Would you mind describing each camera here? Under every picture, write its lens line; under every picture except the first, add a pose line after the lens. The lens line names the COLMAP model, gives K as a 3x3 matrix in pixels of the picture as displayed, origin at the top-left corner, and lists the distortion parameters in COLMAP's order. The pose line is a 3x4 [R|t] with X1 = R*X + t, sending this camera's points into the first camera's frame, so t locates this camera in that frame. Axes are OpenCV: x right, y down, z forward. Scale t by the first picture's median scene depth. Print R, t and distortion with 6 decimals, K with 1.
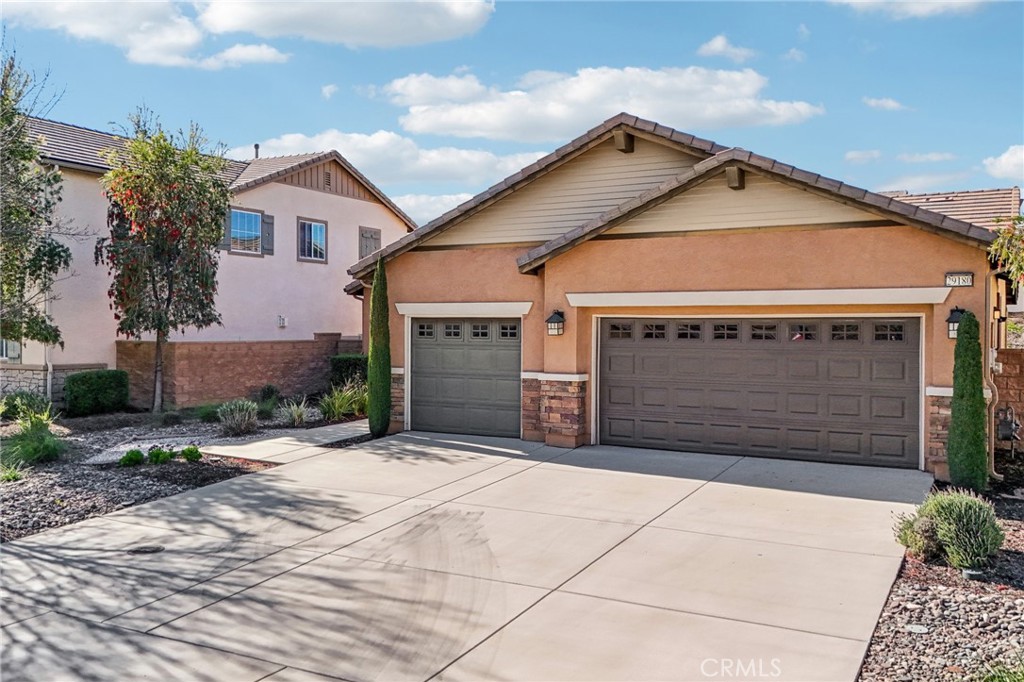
lens RADIAL K [[899.6, 0, 511.0], [0, 899.6, 330.1], [0, 0, 1]] dist [0.156084, -0.183122]
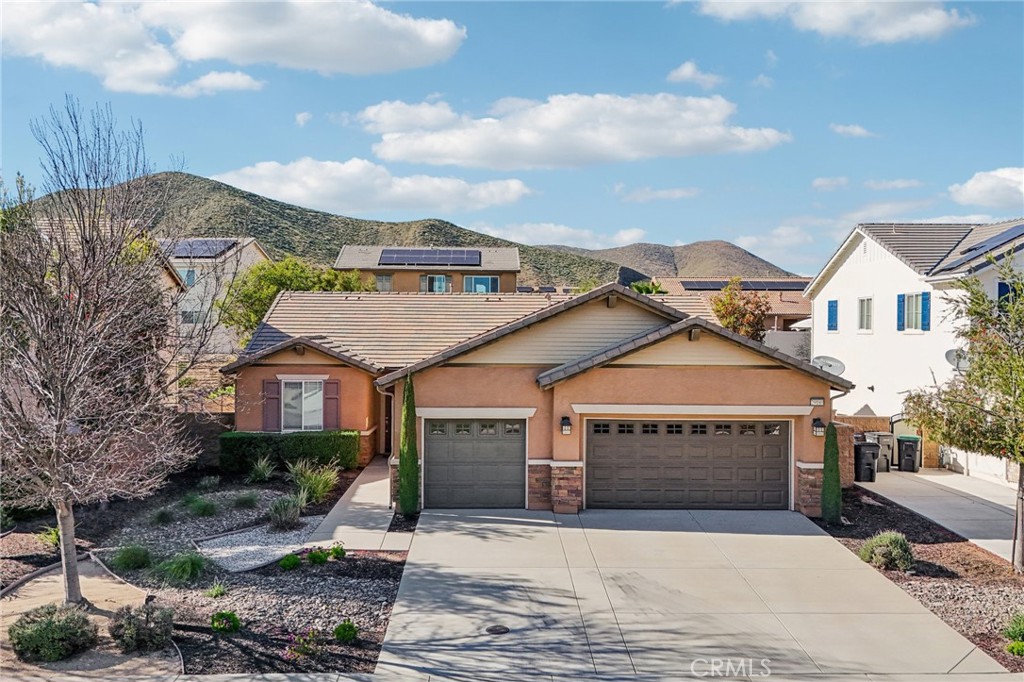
lens RADIAL K [[894.2, 0, 512.0], [0, 894.2, 341.0], [0, 0, 1]] dist [0.107661, -0.164139]
pose [[0.856098, -0.007736, 0.516756, -0.740189], [-0.000101, 0.999885, 0.015137, -0.160439], [-0.516814, -0.013011, 0.855999, -0.148131]]
